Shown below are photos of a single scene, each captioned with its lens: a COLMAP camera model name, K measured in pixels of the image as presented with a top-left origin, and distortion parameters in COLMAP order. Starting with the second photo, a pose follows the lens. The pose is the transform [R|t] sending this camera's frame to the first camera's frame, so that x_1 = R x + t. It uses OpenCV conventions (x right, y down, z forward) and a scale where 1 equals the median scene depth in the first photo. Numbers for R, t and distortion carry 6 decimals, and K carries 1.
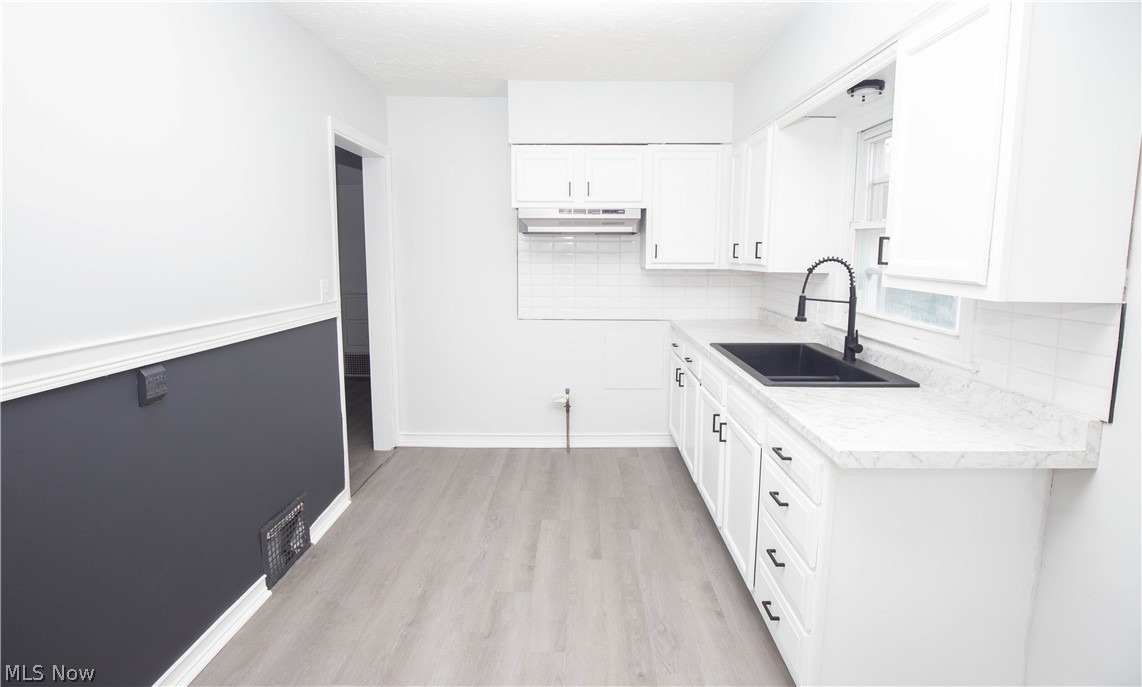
lens RADIAL K [[542.8, 0, 602.7], [0, 542.8, 310.9], [0, 0, 1]] dist [-0.017995, -0.000005]
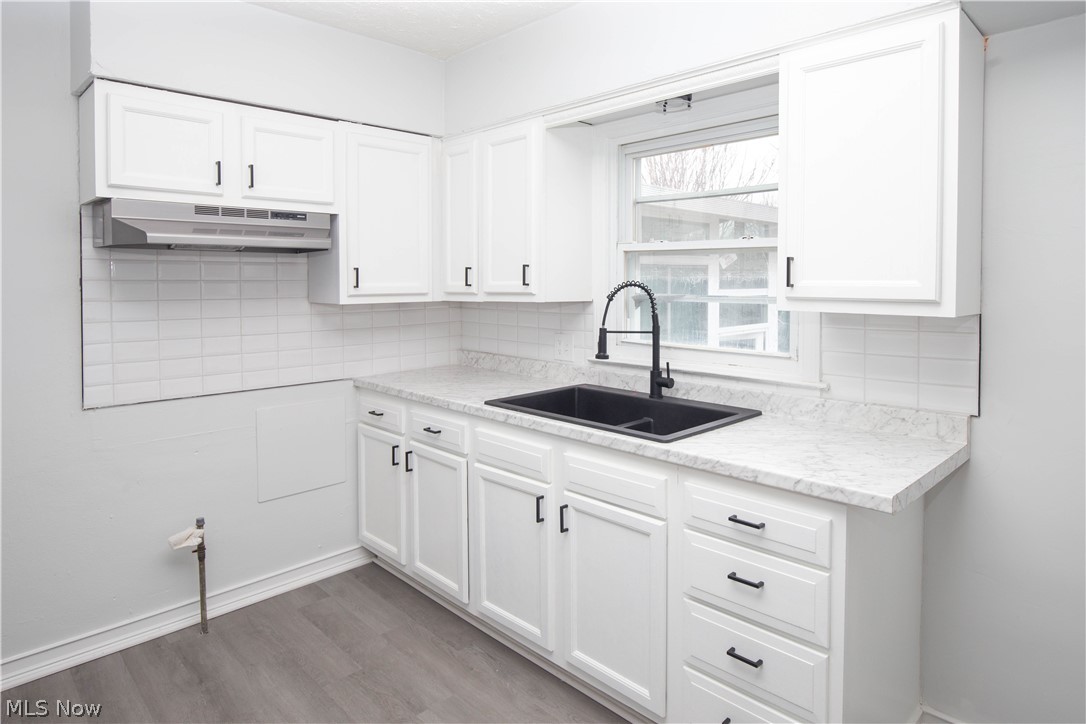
lens RADIAL K [[634.5, 0, 623.5], [0, 634.5, 296.3], [0, 0, 1]] dist [-0.009246, -0.001273]
pose [[0.709866, -0.025342, 0.703881, -0.303592], [0.085033, 0.995127, -0.049927, -0.026105], [-0.699185, 0.095294, 0.708561, 0.283611]]
